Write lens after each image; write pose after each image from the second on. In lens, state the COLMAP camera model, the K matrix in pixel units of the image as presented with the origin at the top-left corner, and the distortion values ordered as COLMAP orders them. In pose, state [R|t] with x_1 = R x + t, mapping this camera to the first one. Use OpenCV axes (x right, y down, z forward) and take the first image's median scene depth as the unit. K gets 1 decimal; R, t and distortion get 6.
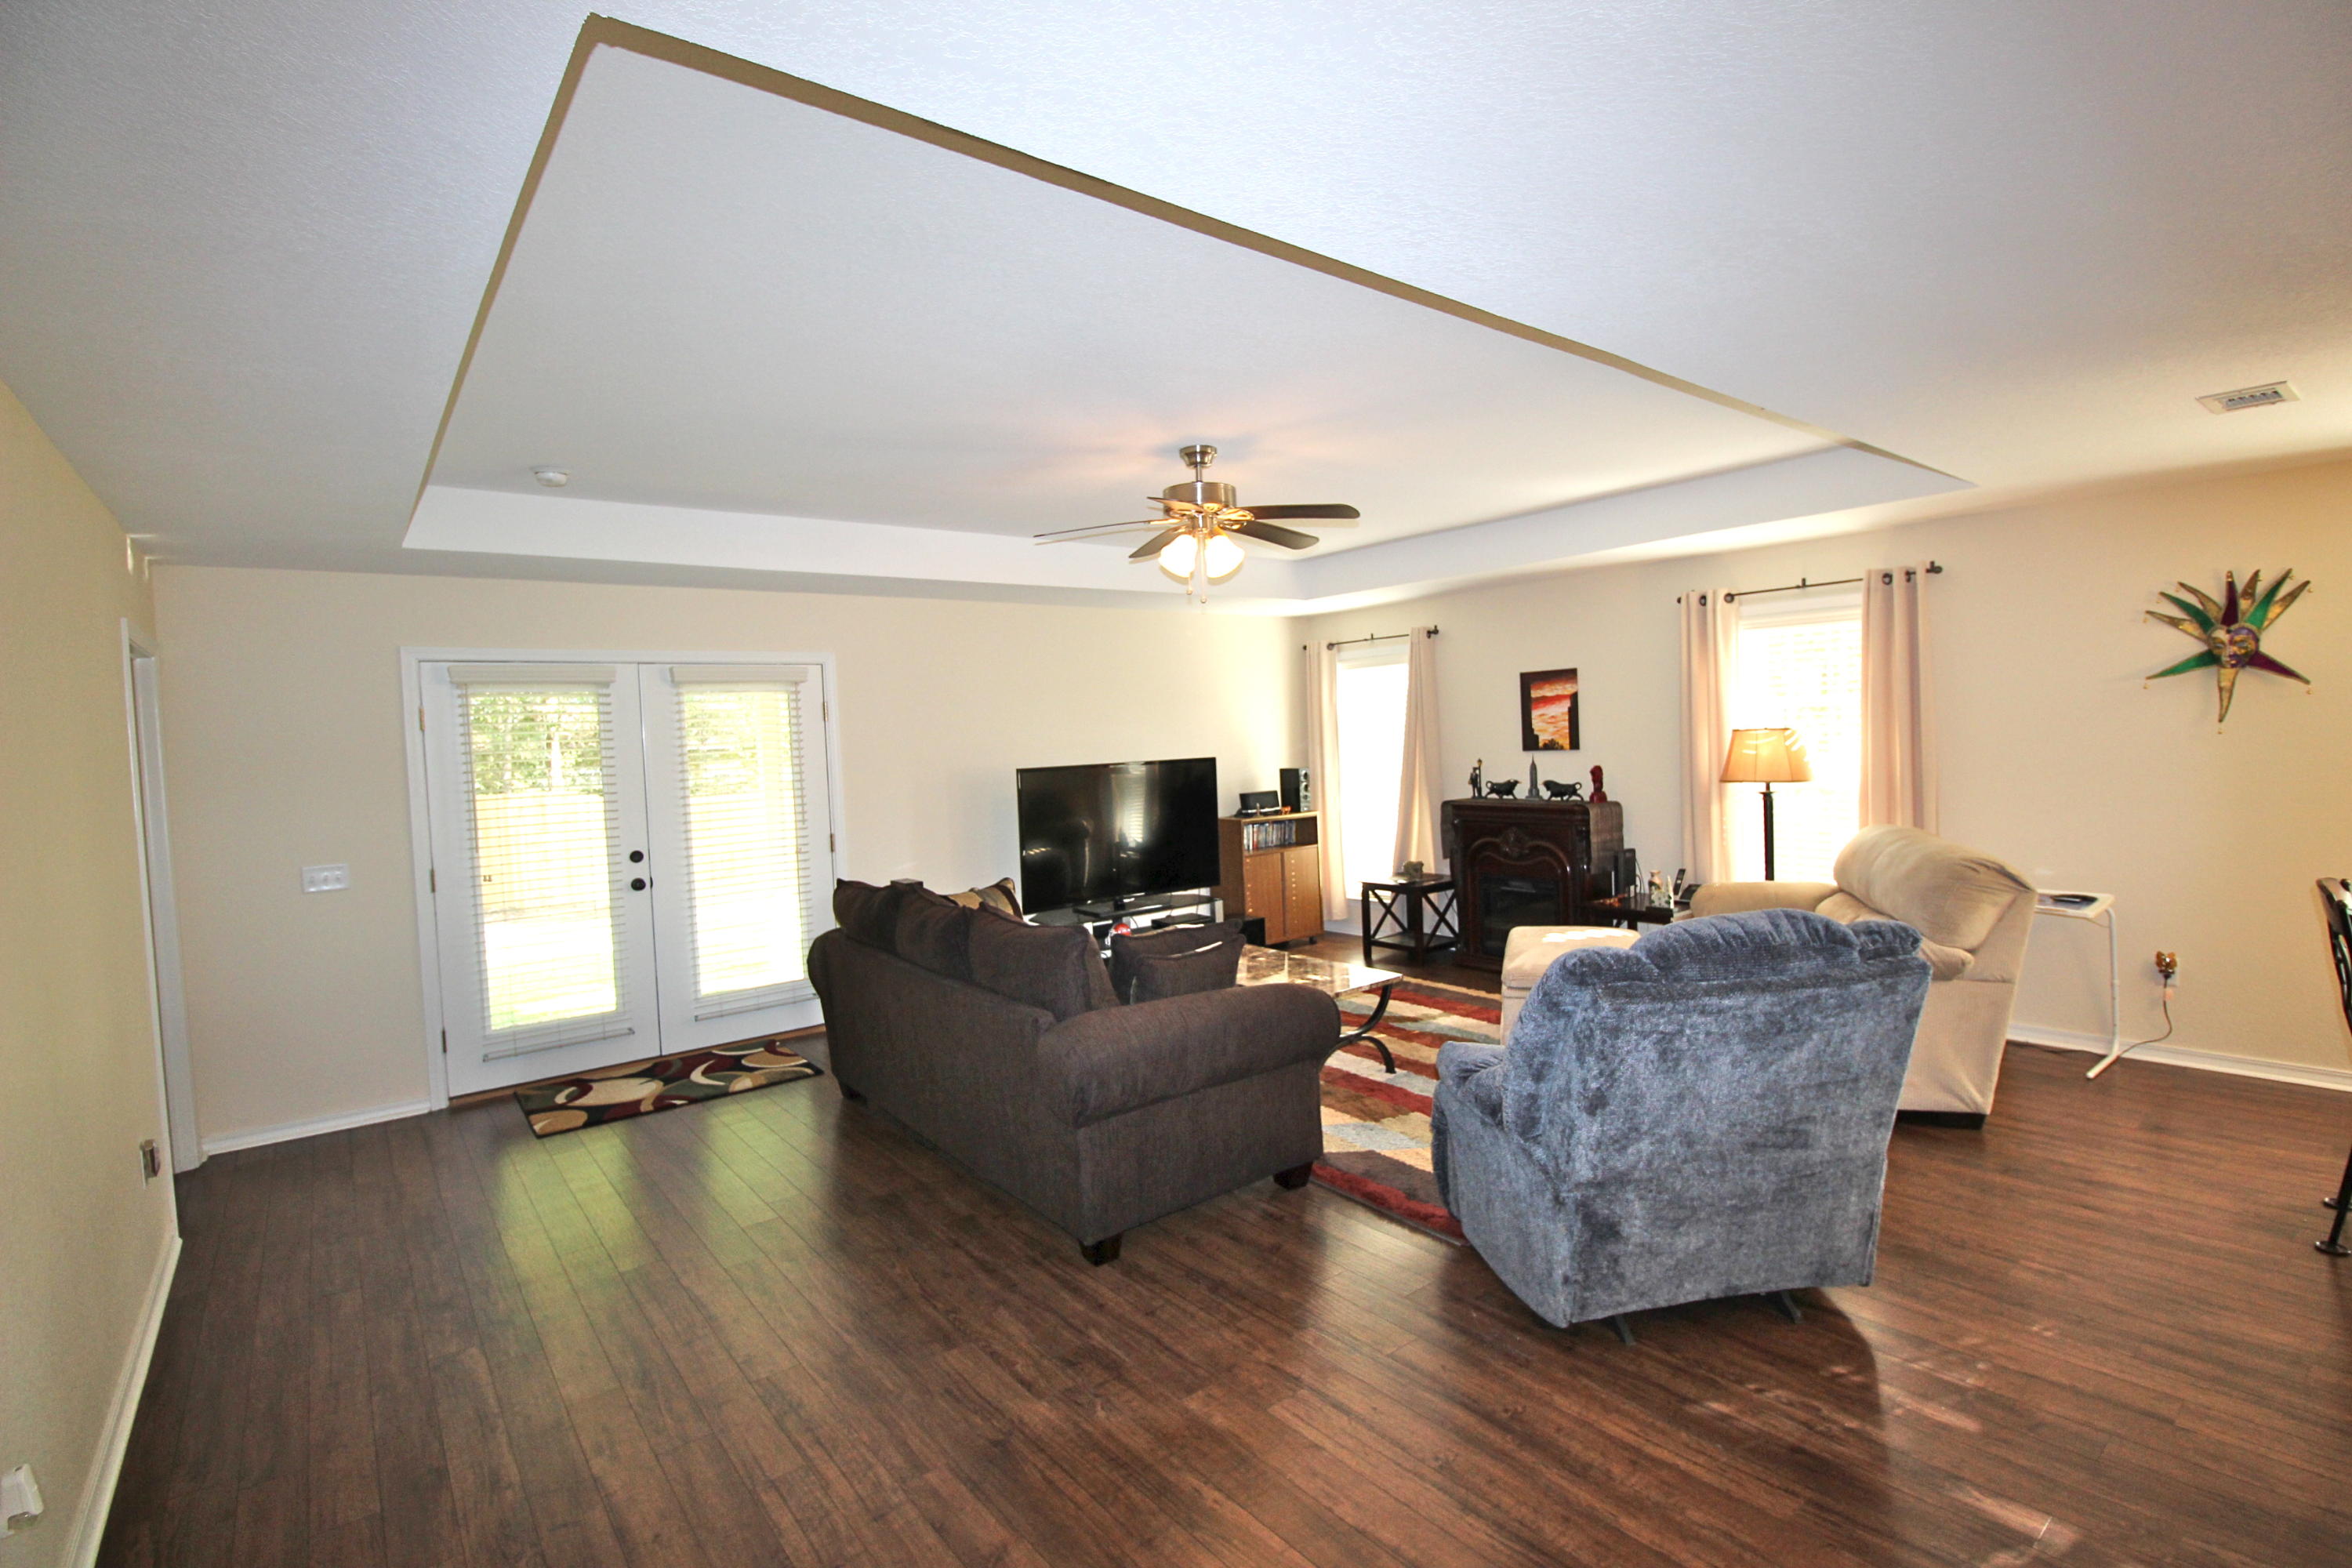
lens RADIAL K [[1089.1, 0, 1202.1], [0, 1089.1, 776.3], [0, 0, 1]] dist [-0.002830, -0.010834]
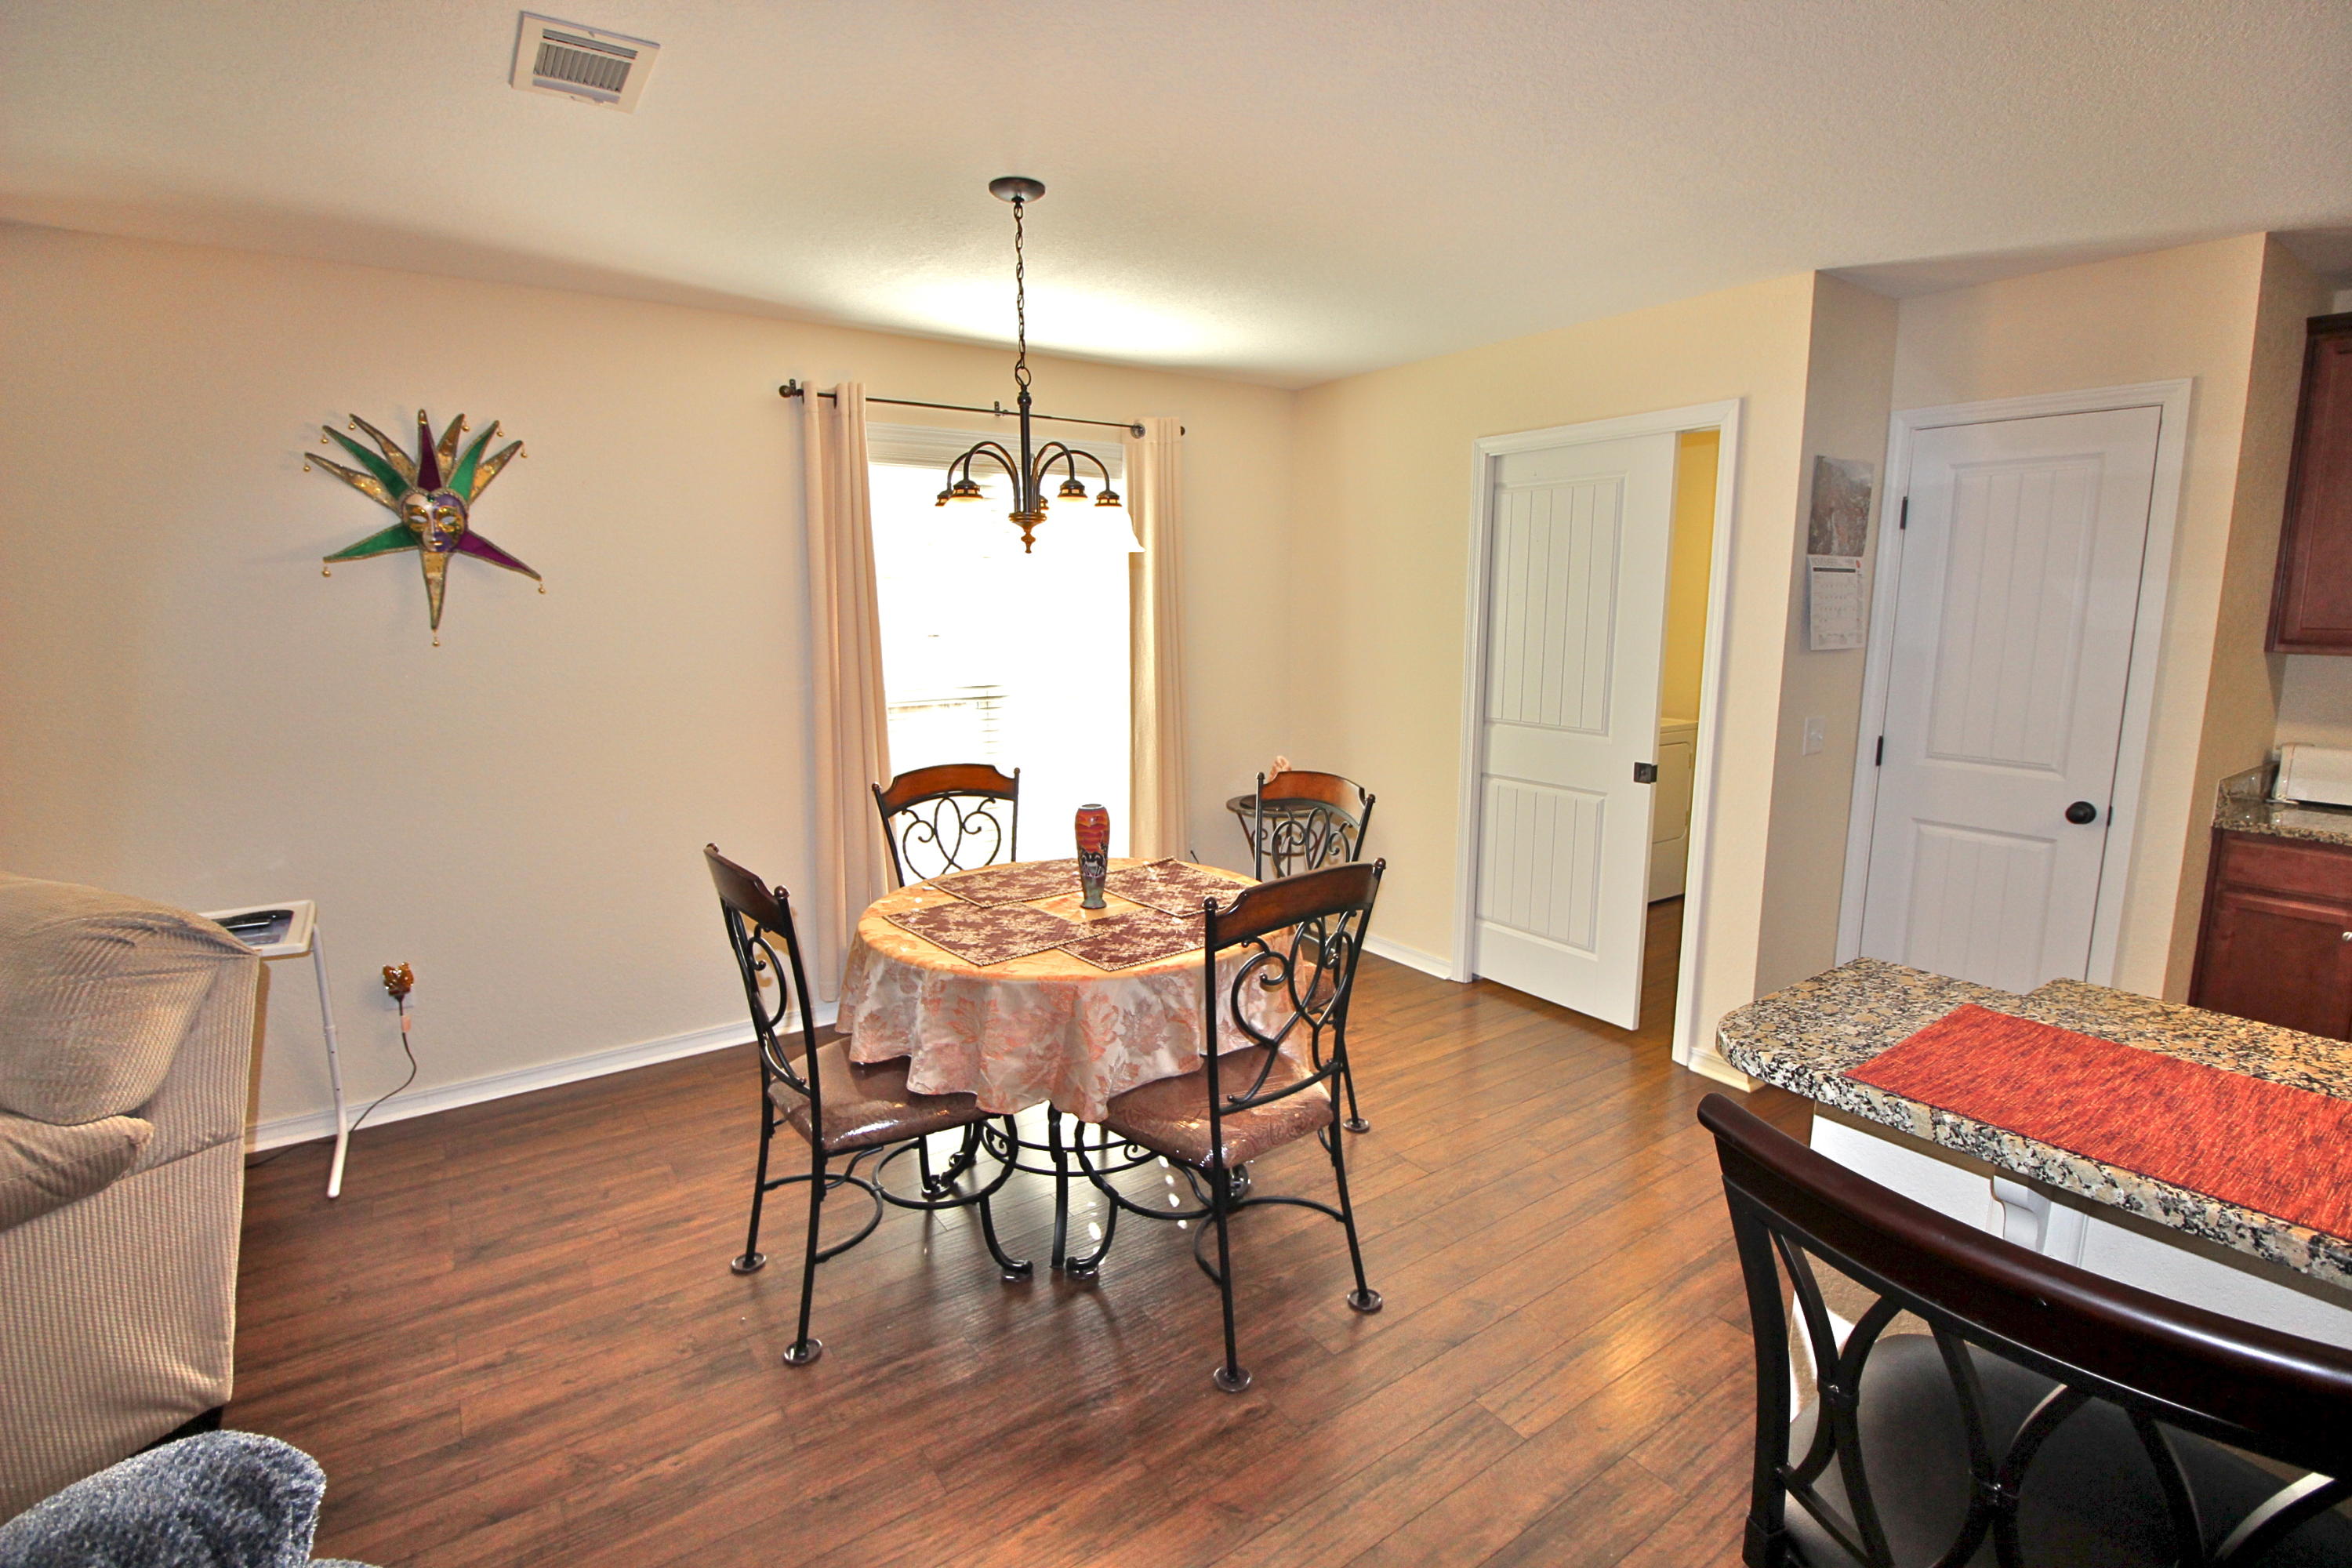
lens RADIAL K [[1089.1, 0, 1193.8], [0, 1089.1, 773.6], [0, 0, 1]] dist [-0.002830, -0.010834]
pose [[0.066439, -0.118609, 0.990716, 0.210813], [0.040167, 0.992423, 0.116120, -0.014865], [-0.996982, 0.032080, 0.070700, 0.362064]]
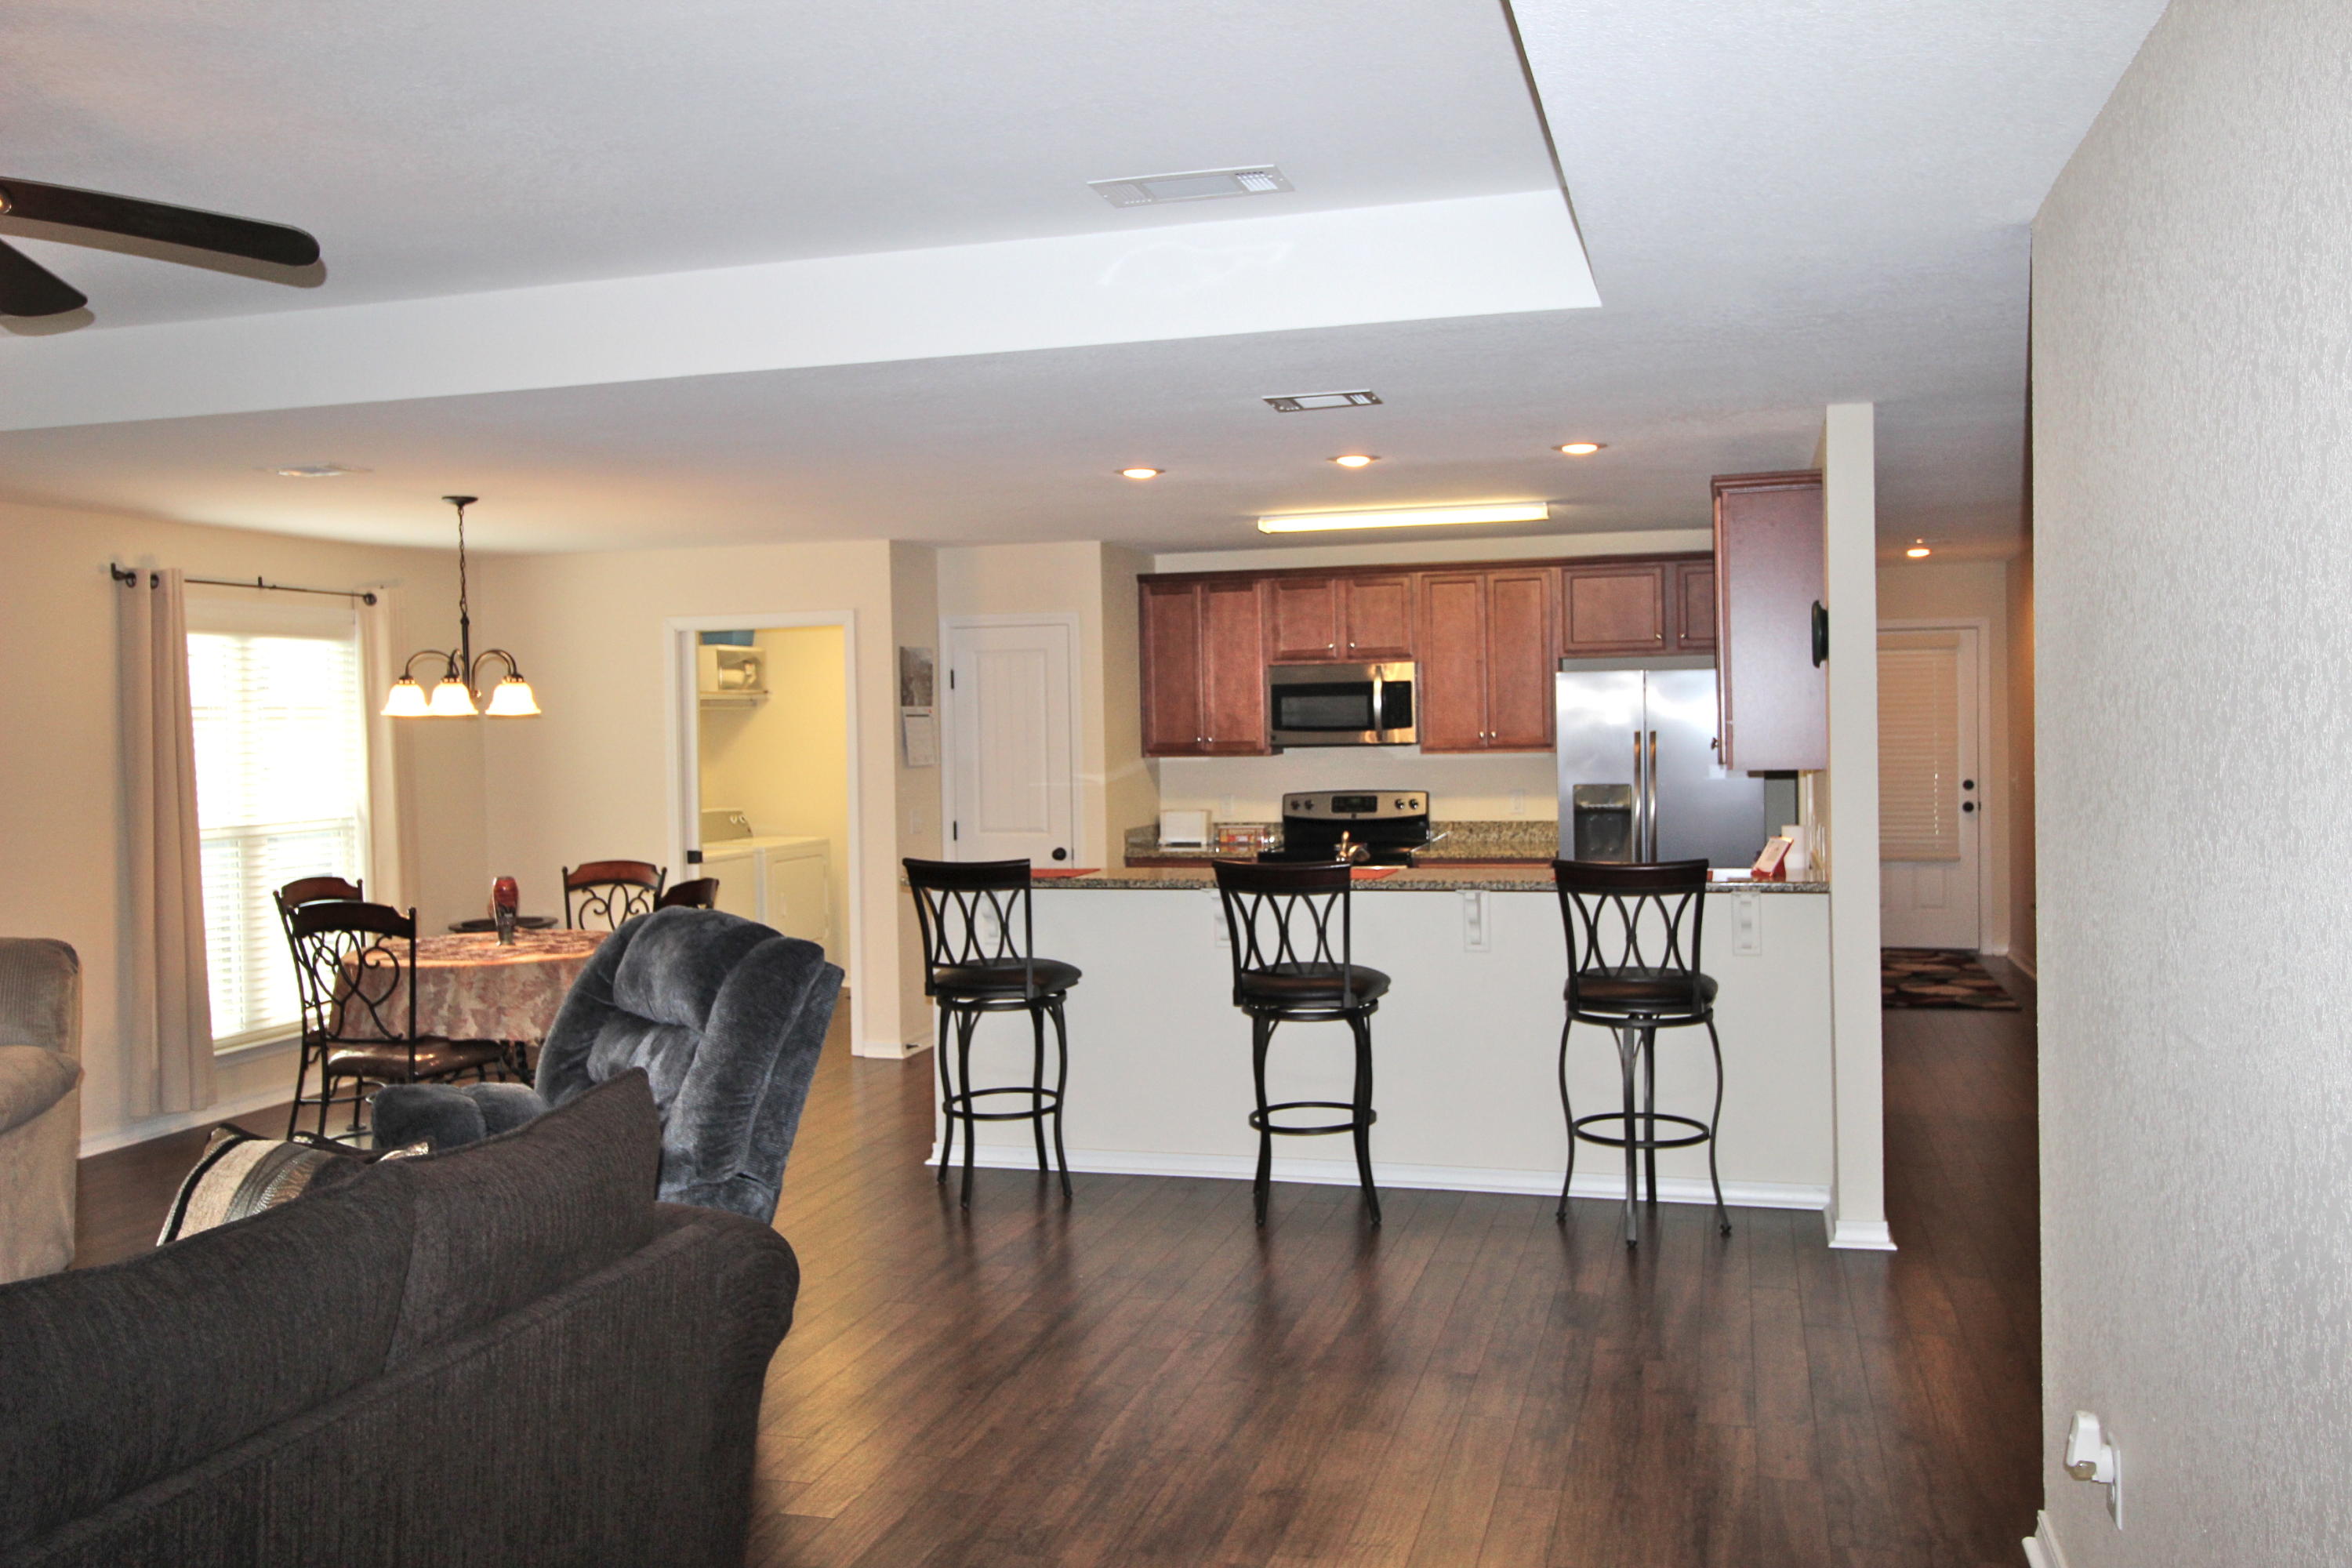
lens RADIAL K [[1850.7, 0, 1191.1], [0, 1850.7, 765.8], [0, 0, 1]] dist [0.020190, -0.007829]
pose [[-0.568414, 0.033287, 0.822069, -0.624481], [0.078540, 0.996813, 0.013943, -0.002237], [-0.818986, 0.072491, -0.569217, 0.777176]]
